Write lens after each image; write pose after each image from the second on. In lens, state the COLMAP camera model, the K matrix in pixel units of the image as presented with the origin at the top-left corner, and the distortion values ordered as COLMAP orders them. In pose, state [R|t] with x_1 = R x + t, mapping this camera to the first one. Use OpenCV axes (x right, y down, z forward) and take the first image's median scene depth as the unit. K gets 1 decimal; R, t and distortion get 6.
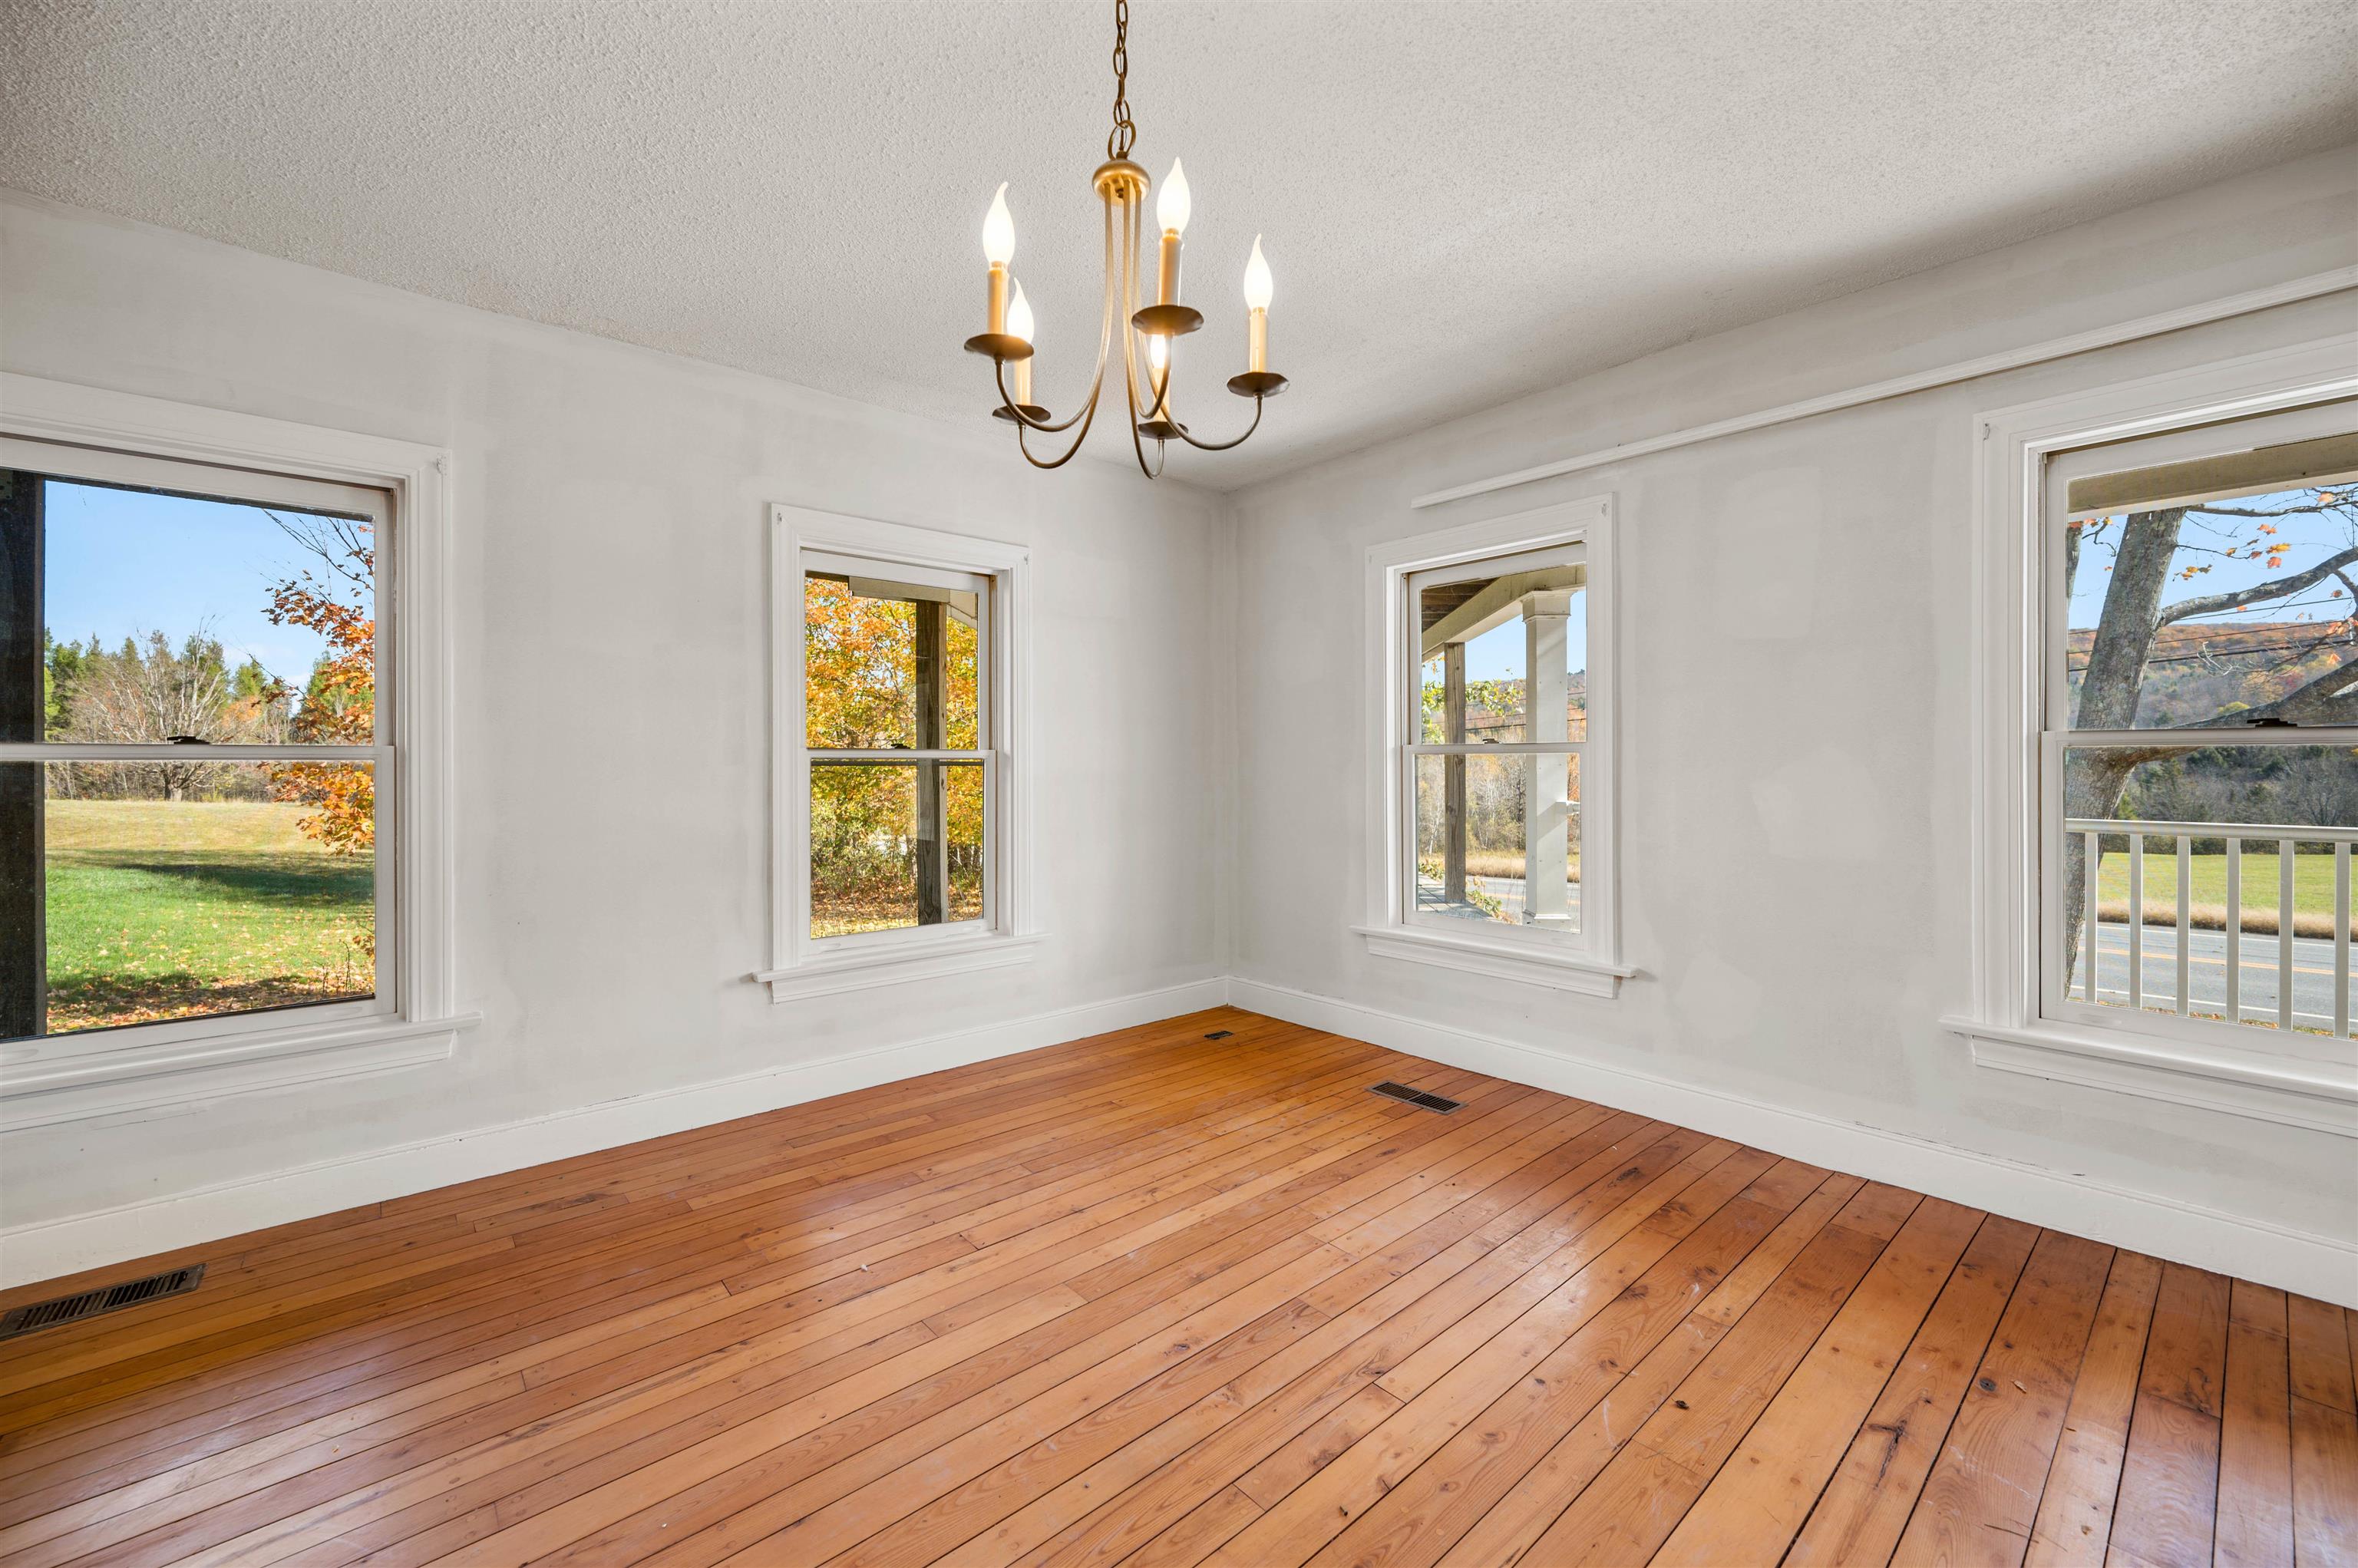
lens RADIAL K [[938.9, 0, 1177.5], [0, 938.9, 770.5], [0, 0, 1]] dist [-0.001073, 0.000302]
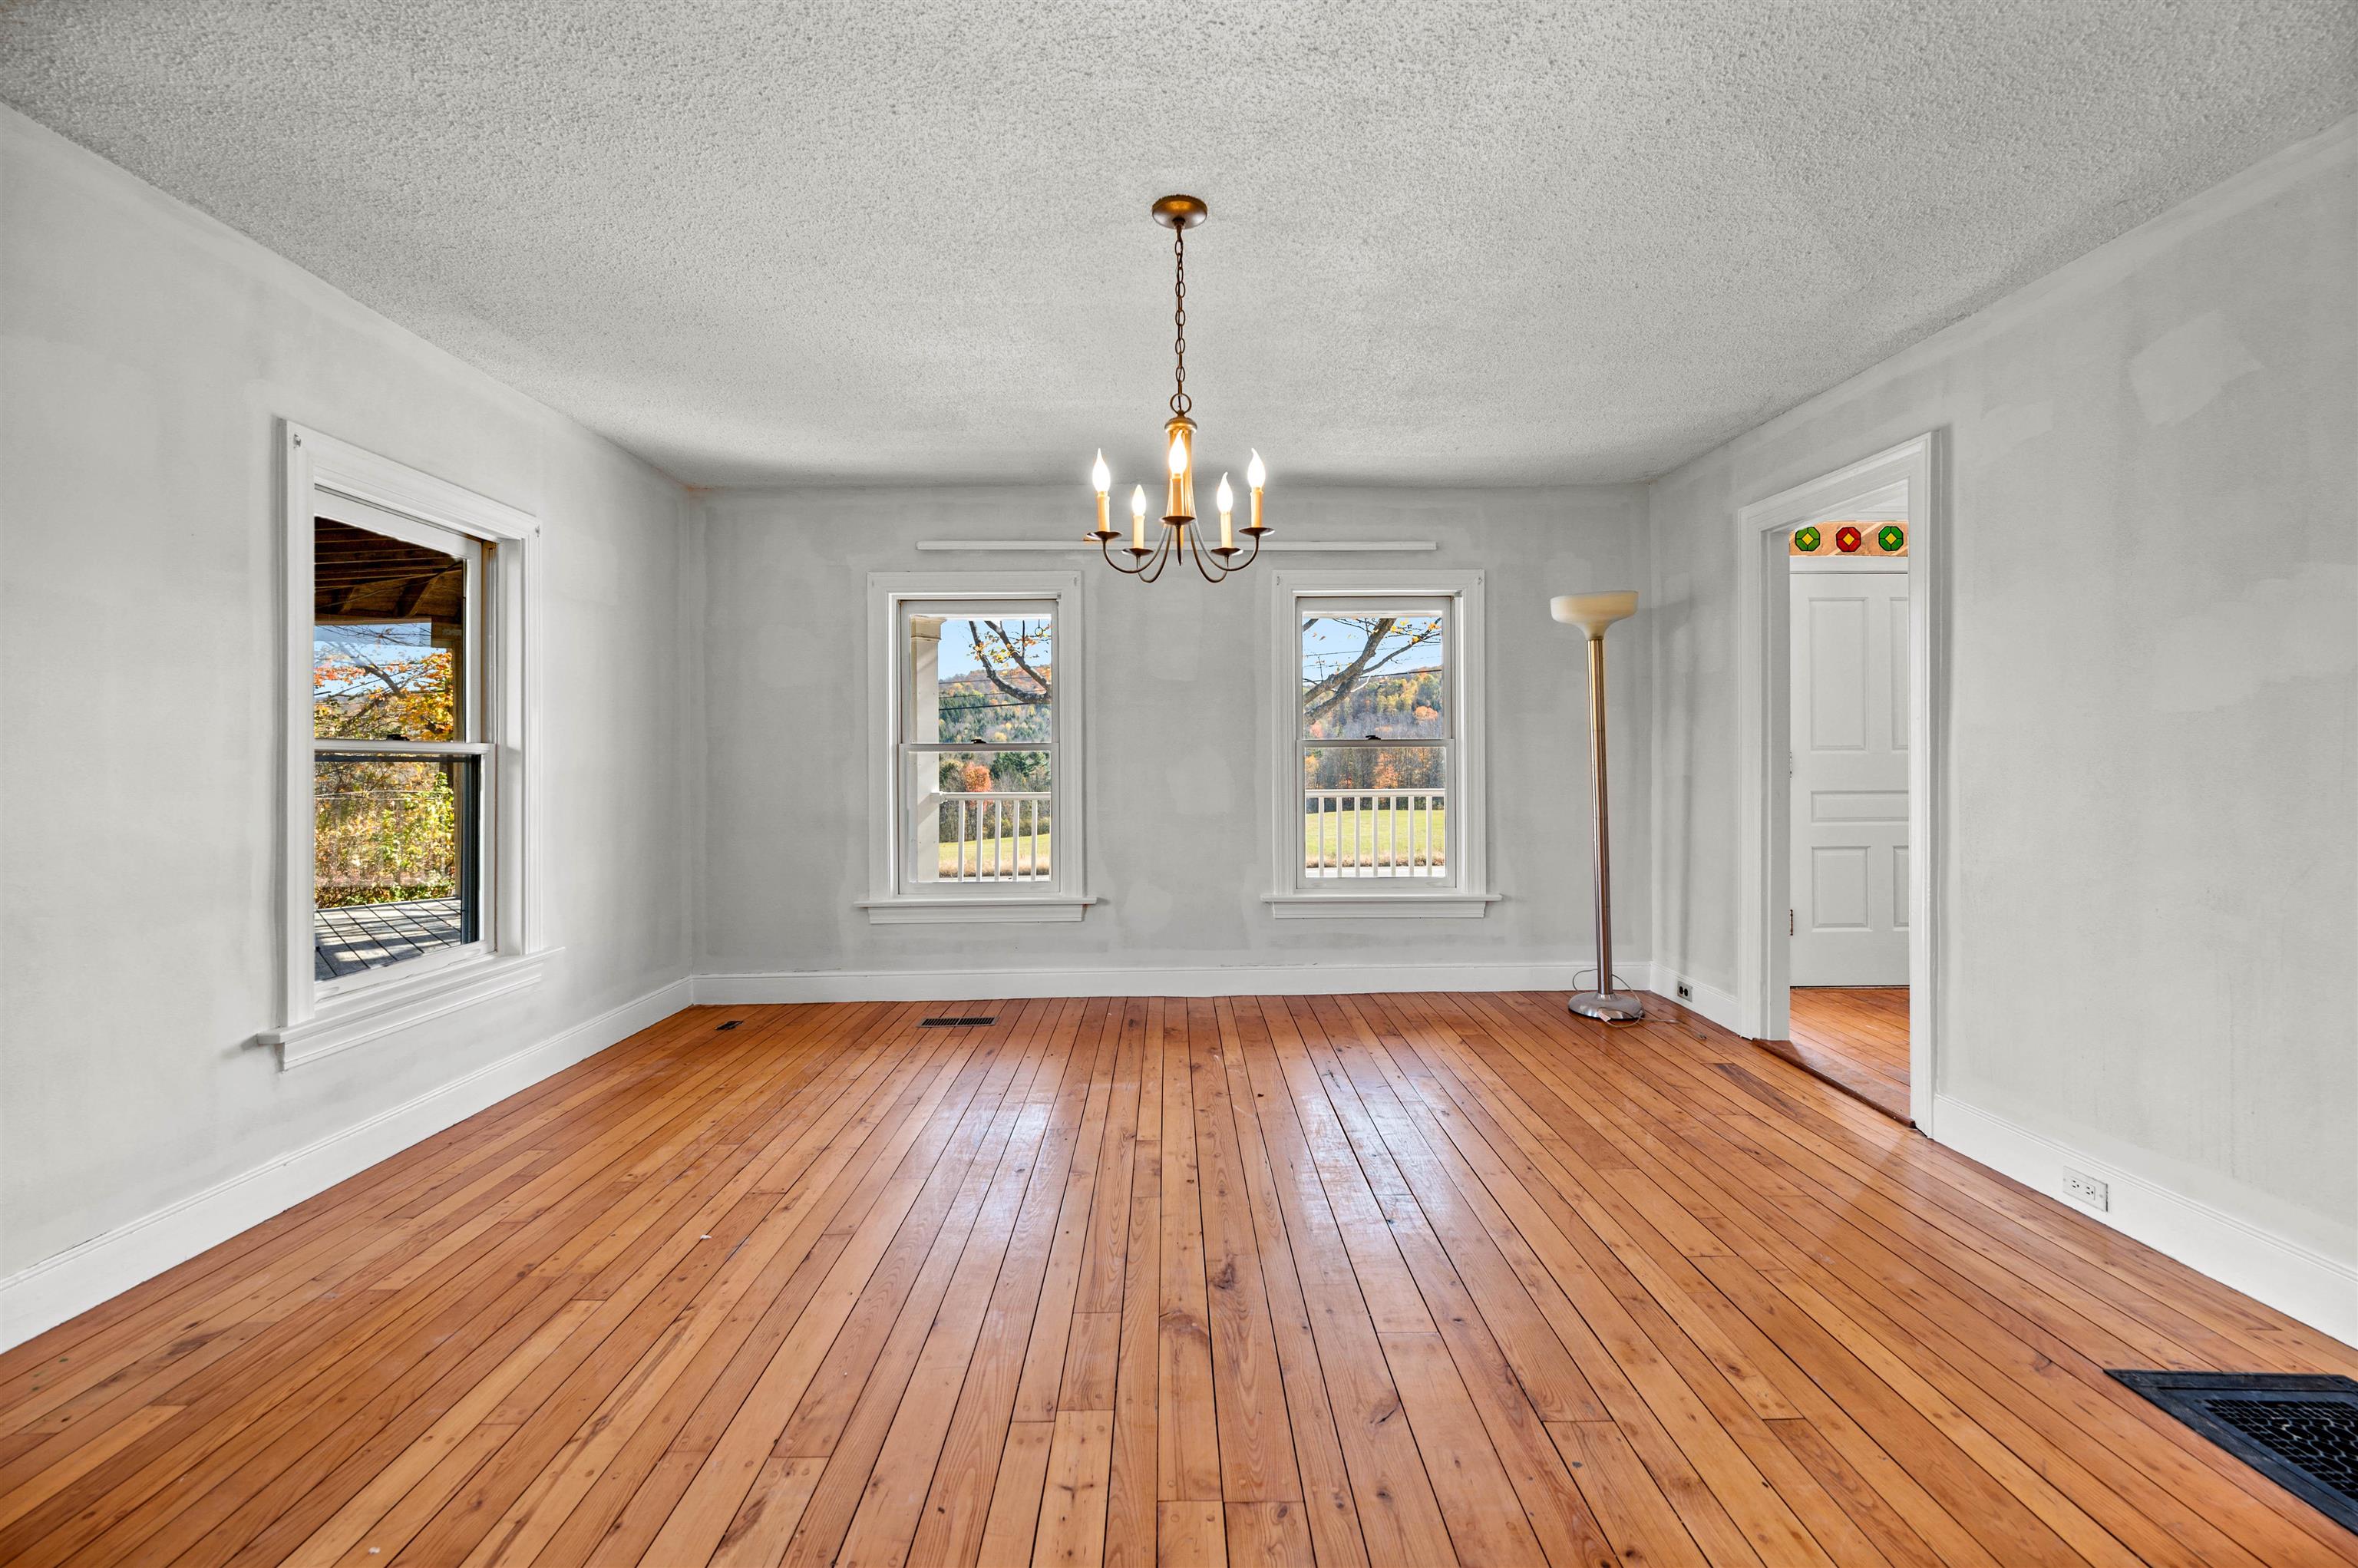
lens RADIAL K [[938.9, 0, 1194.2], [0, 938.9, 765.0], [0, 0, 1]] dist [-0.001073, 0.000302]
pose [[0.643722, -0.005800, 0.765238, -0.543778], [0.013132, 0.999908, -0.003468, 0.011260], [-0.765147, 0.012281, 0.643738, -0.064551]]
